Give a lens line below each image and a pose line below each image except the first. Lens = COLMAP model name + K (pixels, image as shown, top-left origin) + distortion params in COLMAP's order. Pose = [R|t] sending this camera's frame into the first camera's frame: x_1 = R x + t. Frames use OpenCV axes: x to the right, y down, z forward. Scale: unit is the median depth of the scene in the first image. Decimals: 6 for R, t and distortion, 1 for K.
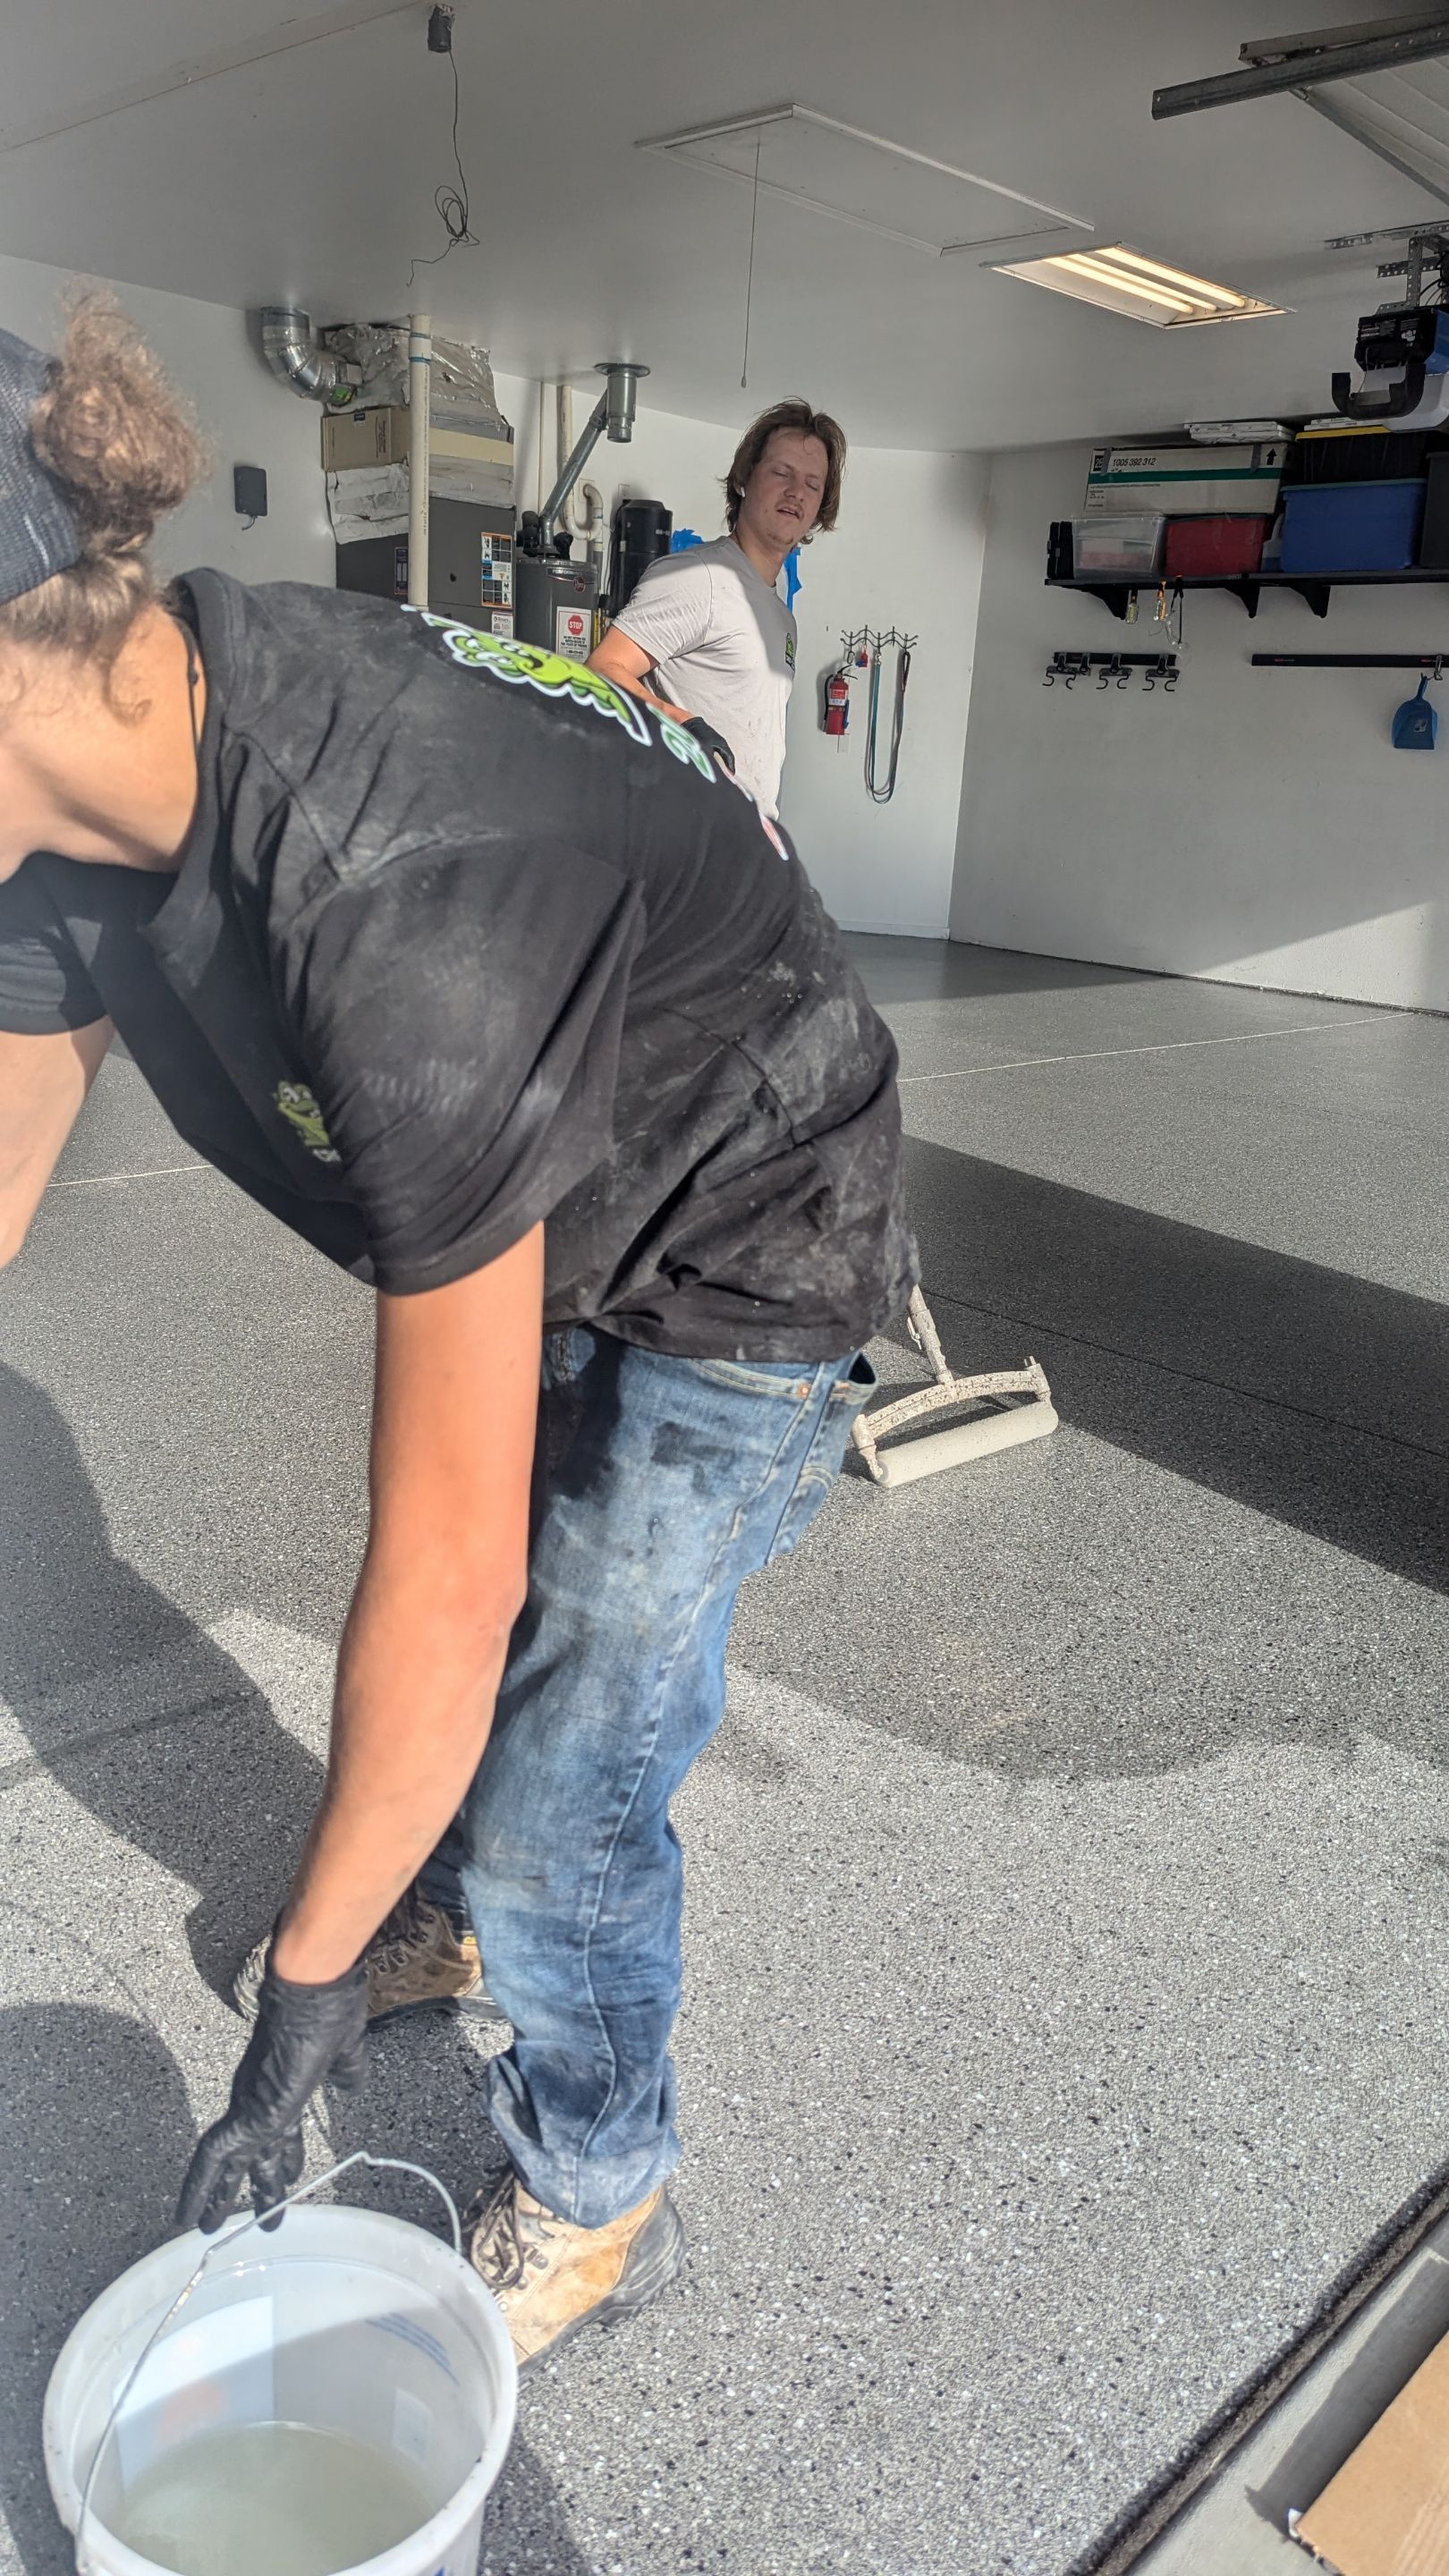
lens RADIAL K [[1830.2, 0, 729.2], [0, 1830.2, 1298.4], [0, 0, 1]] dist [0.051221, -0.023332]
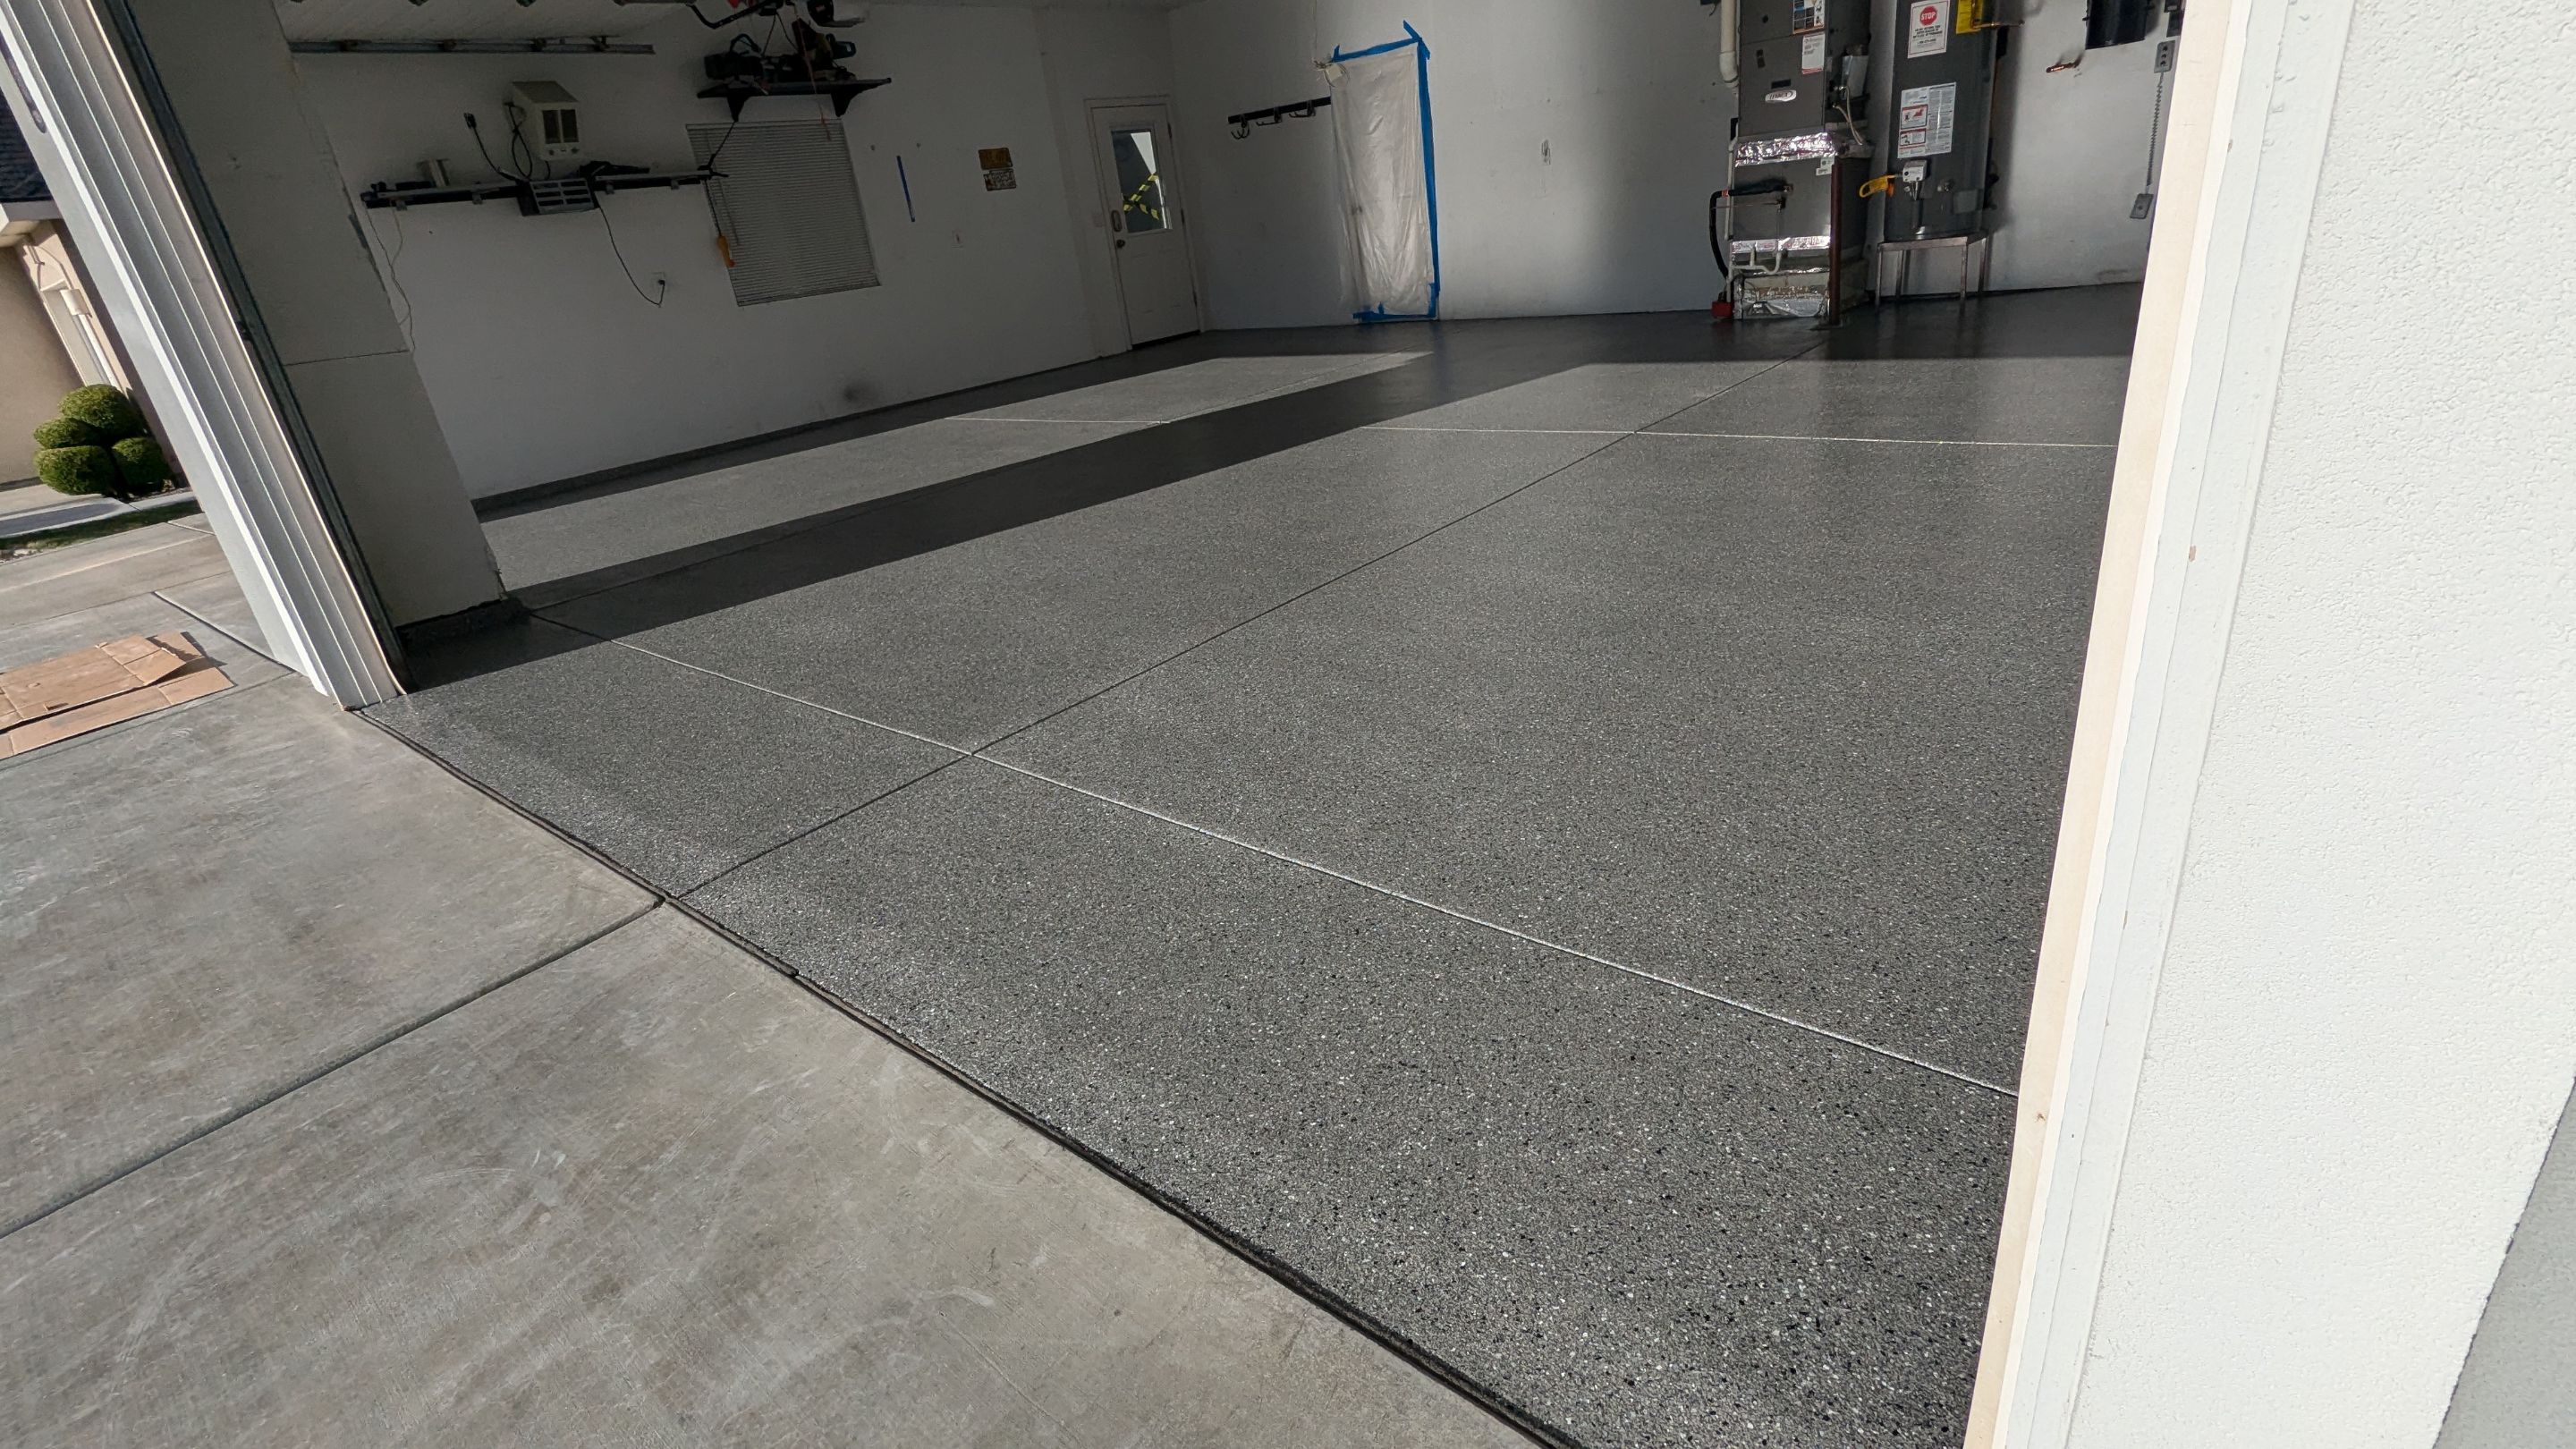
lens RADIAL K [[1212.8, 0, 1308.0], [0, 1212.8, 732.6], [0, 0, 1]] dist [-0.003706, 0.000999]
pose [[0.088339, 0.336075, -0.937683, 0.720376], [-0.164353, 0.933379, 0.319049, -0.128688], [0.982438, 0.125927, 0.137688, 0.574907]]
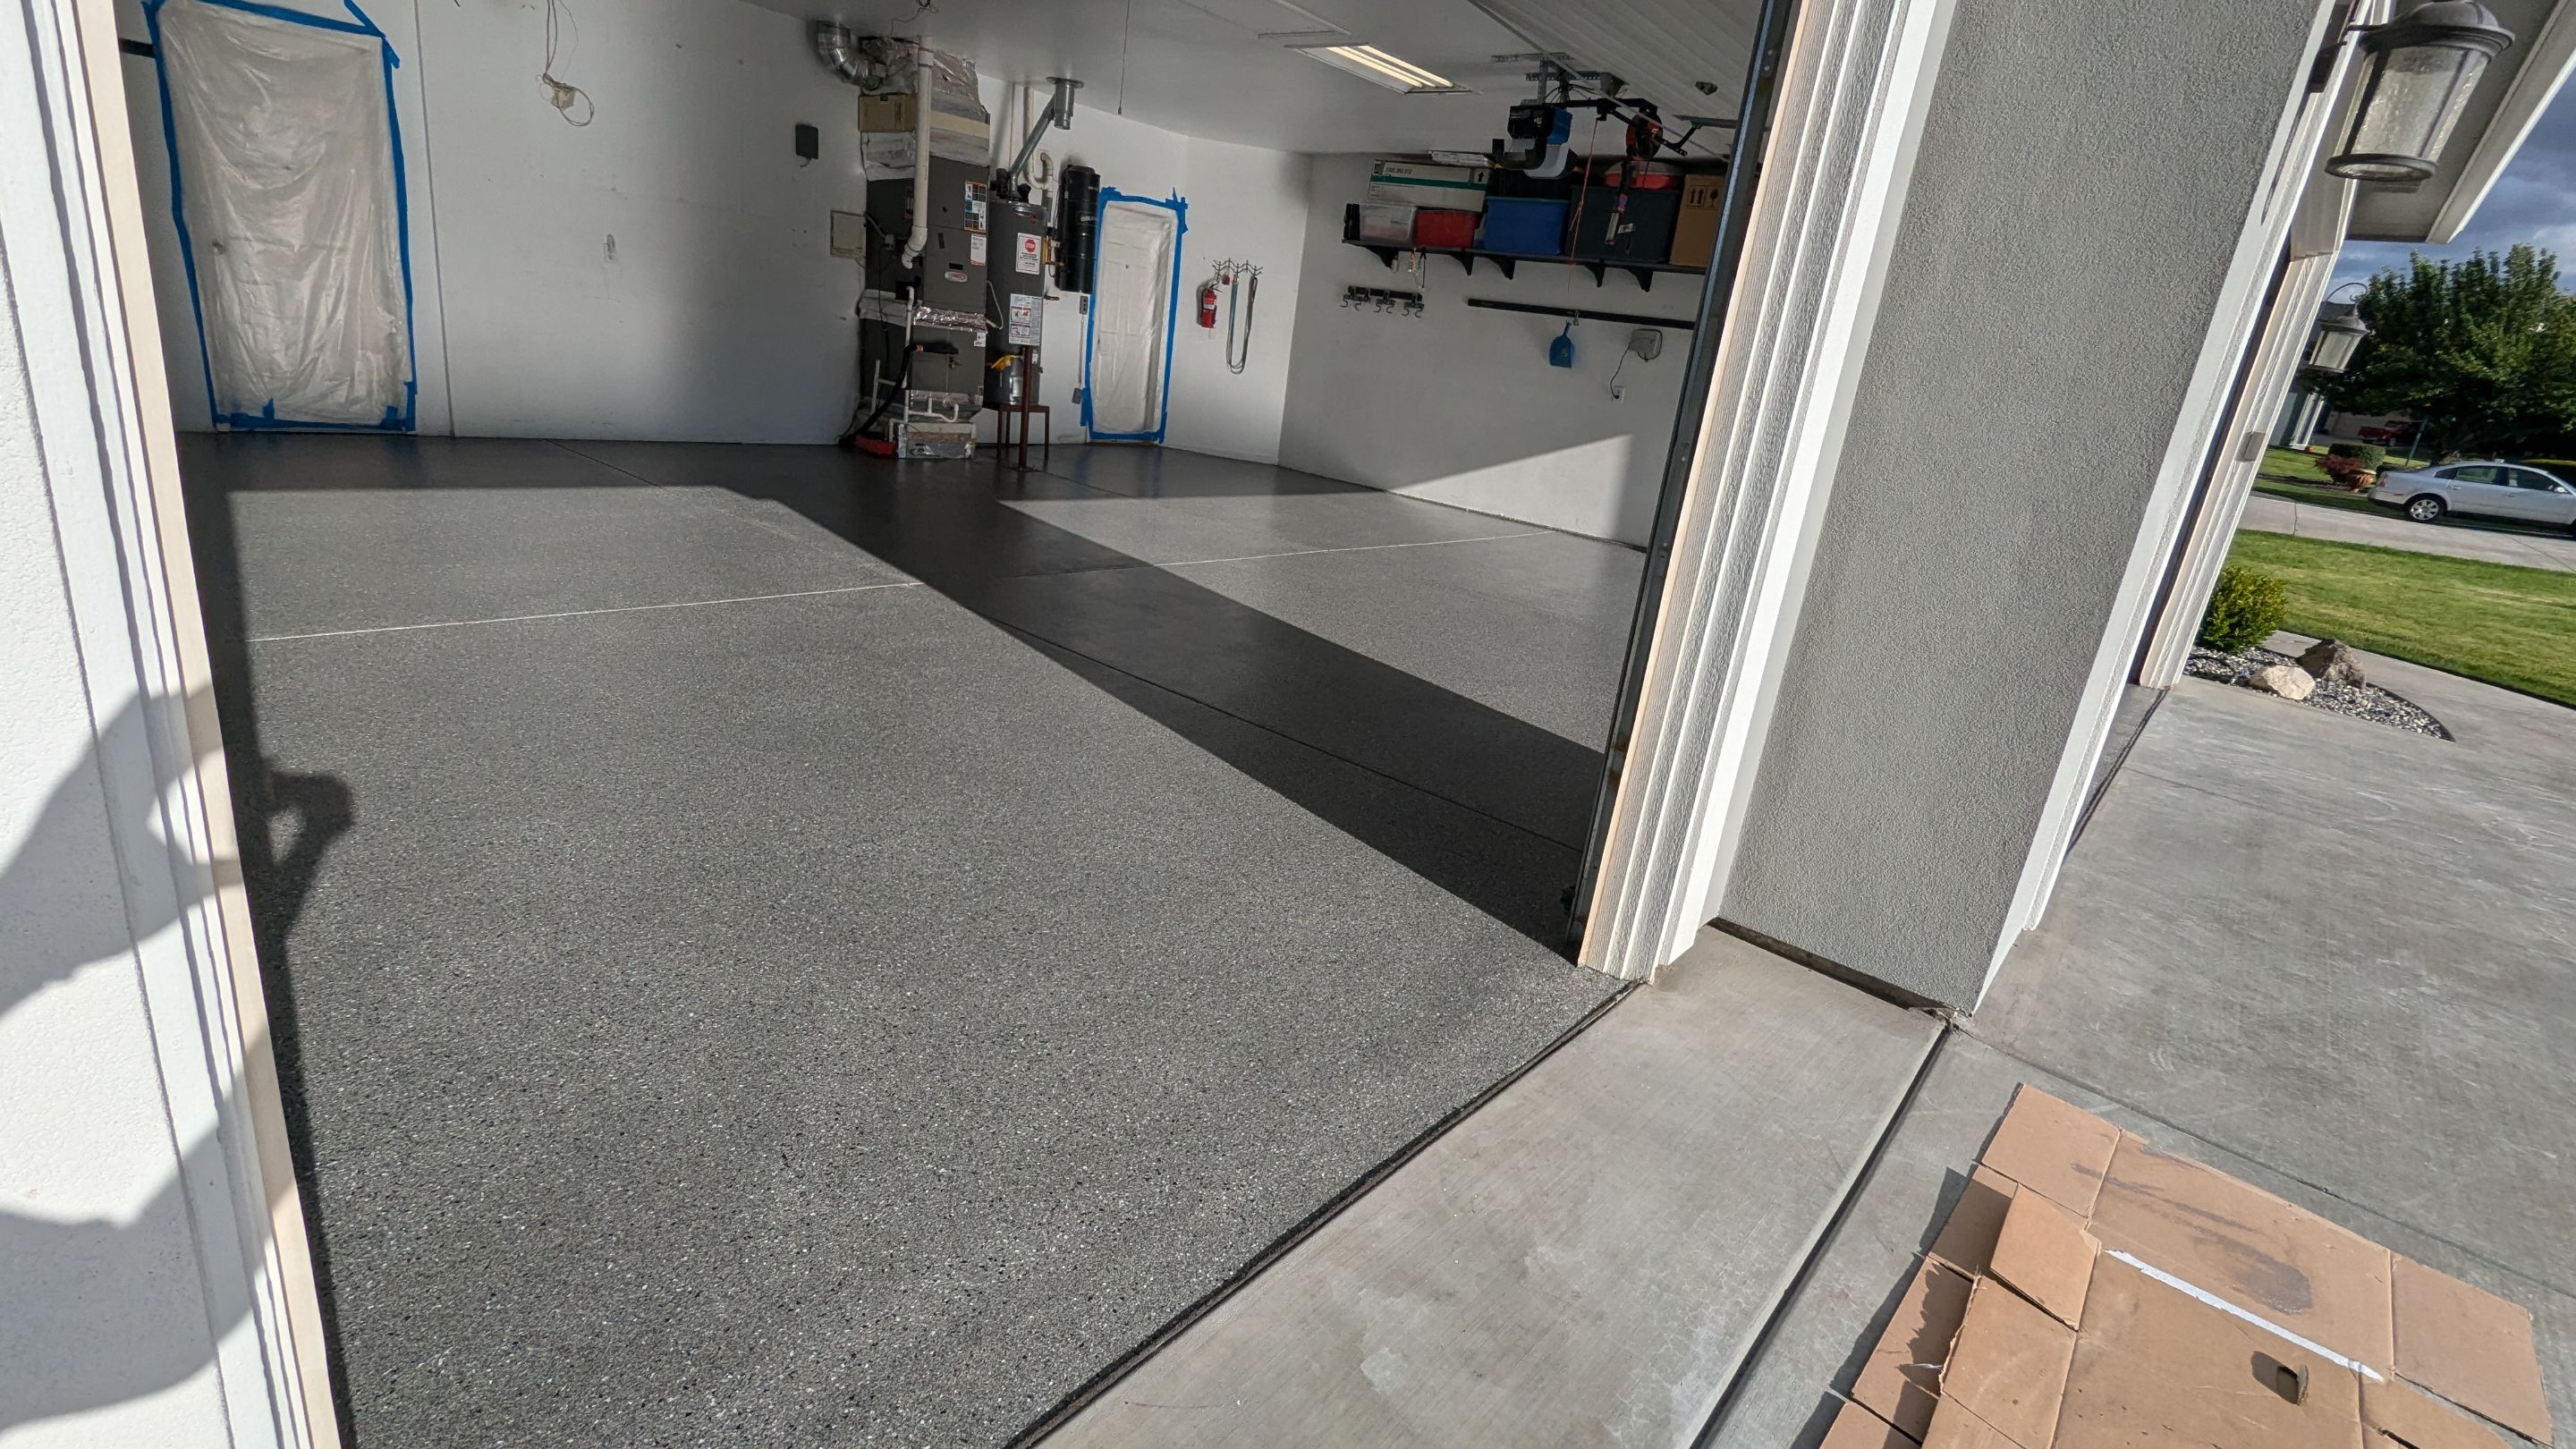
lens RADIAL K [[1212.8, 0, 1306.6], [0, 1212.8, 727.0], [0, 0, 1]] dist [-0.003706, 0.000999]
pose [[0.991881, 0.031627, 0.123171, 0.030997], [-0.035233, 0.999009, 0.027208, -0.005083], [-0.122188, -0.031326, 0.992012, -0.027792]]
